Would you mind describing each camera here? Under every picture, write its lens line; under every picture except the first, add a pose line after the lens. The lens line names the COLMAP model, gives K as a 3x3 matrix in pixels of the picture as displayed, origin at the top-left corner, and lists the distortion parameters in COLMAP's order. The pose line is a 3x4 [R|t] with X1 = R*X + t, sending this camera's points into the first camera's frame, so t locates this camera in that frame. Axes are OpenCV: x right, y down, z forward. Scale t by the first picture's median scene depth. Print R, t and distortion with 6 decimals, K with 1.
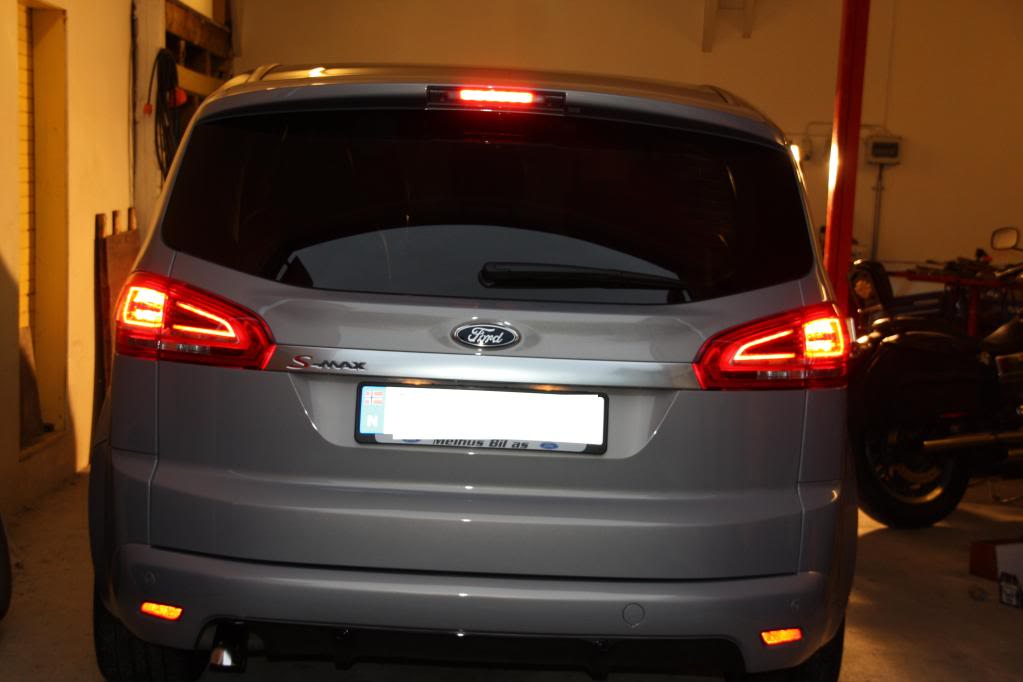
lens RADIAL K [[2003.2, 0, 511.5], [0, 2003.2, 341.0], [0, 0, 1]] dist [-0.064436, 4.263814]
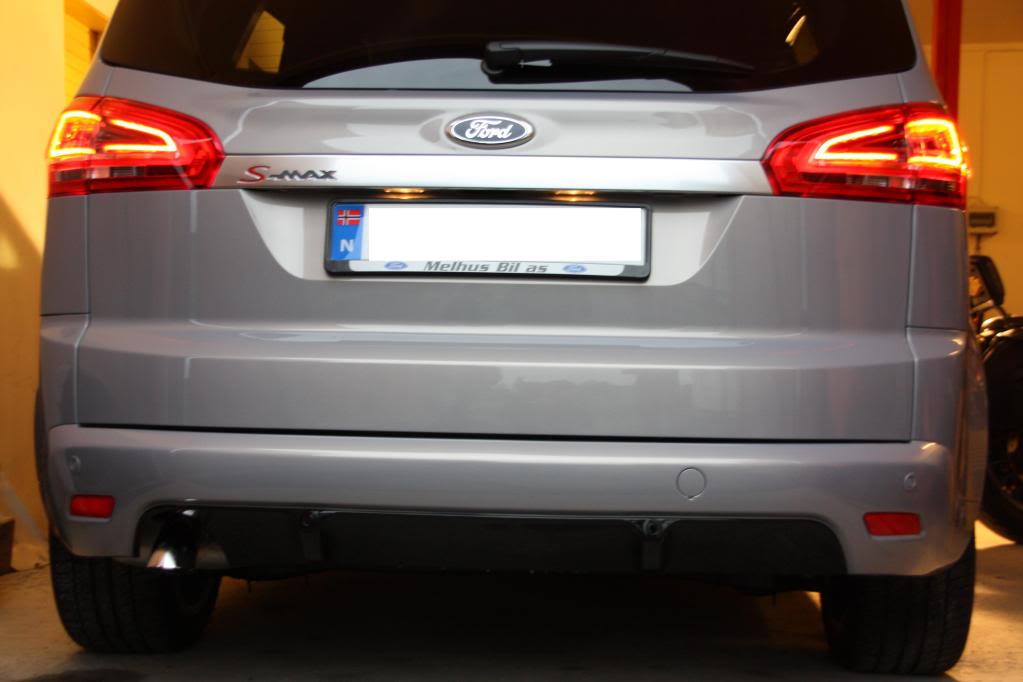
lens RADIAL K [[1774.7, 0, 498.3], [0, 1774.7, 340.4], [0, 0, 1]] dist [-0.018977, 0.753614]
pose [[0.996447, -0.029346, -0.078949, 0.041338], [0.021362, 0.994744, -0.100137, 0.143342], [0.081473, 0.098095, 0.991836, 0.320988]]
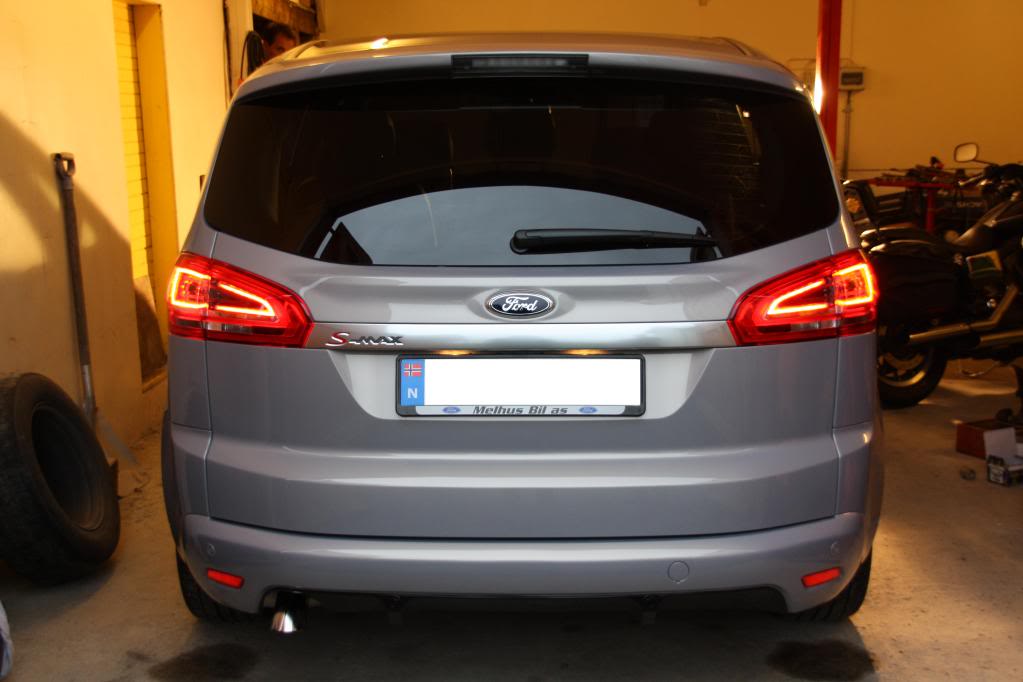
lens RADIAL K [[1472.7, 0, 498.8], [0, 1472.7, 358.9], [0, 0, 1]] dist [-0.169535, 1.548976]
pose [[0.997868, -0.047726, -0.044522, 0.007947], [0.051396, 0.995029, 0.085293, -0.037784], [0.040230, -0.087399, 0.995361, 0.257553]]
